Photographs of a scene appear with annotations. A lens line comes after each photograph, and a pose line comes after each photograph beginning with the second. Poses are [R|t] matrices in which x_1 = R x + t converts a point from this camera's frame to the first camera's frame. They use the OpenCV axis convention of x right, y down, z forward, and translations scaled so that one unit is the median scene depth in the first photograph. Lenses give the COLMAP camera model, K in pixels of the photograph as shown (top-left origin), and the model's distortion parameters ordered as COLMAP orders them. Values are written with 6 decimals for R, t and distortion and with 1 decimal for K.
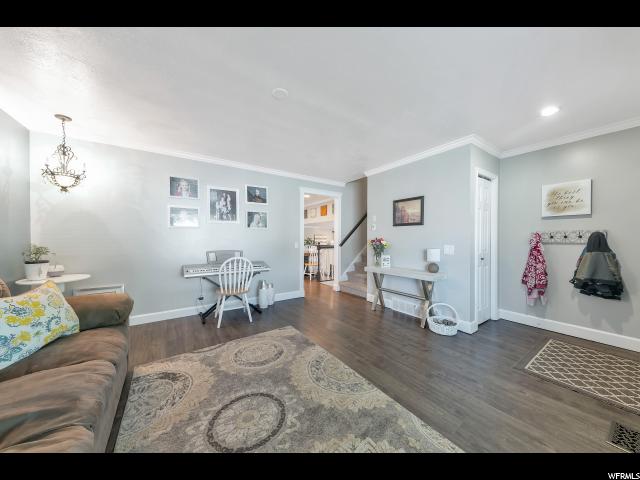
lens RADIAL K [[221.8, 0, 320.2], [0, 221.8, 239.6], [0, 0, 1]] dist [0.002246, -0.000090]
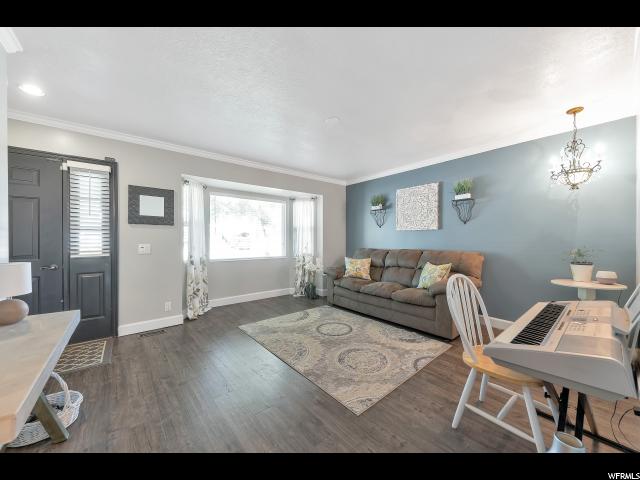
lens RADIAL K [[234.4, 0, 319.8], [0, 234.4, 240.6], [0, 0, 1]] dist [0.000426, -0.000001]
pose [[-0.996269, -0.002933, -0.086257, -0.002575], [-0.003360, 0.999983, 0.004806, -0.003926], [0.086242, 0.005078, -0.996261, 1.849706]]
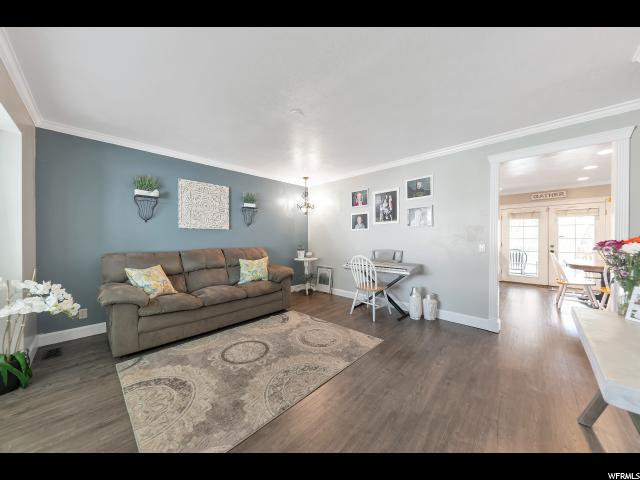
lens RADIAL K [[221.8, 0, 319.1], [0, 221.8, 242.4], [0, 0, 1]] dist [0.002246, -0.000090]
pose [[0.188735, 0.015113, -0.981912, 0.800334], [0.000062, 0.999881, 0.015402, -0.003502], [0.982028, -0.002968, 0.188711, 0.727219]]
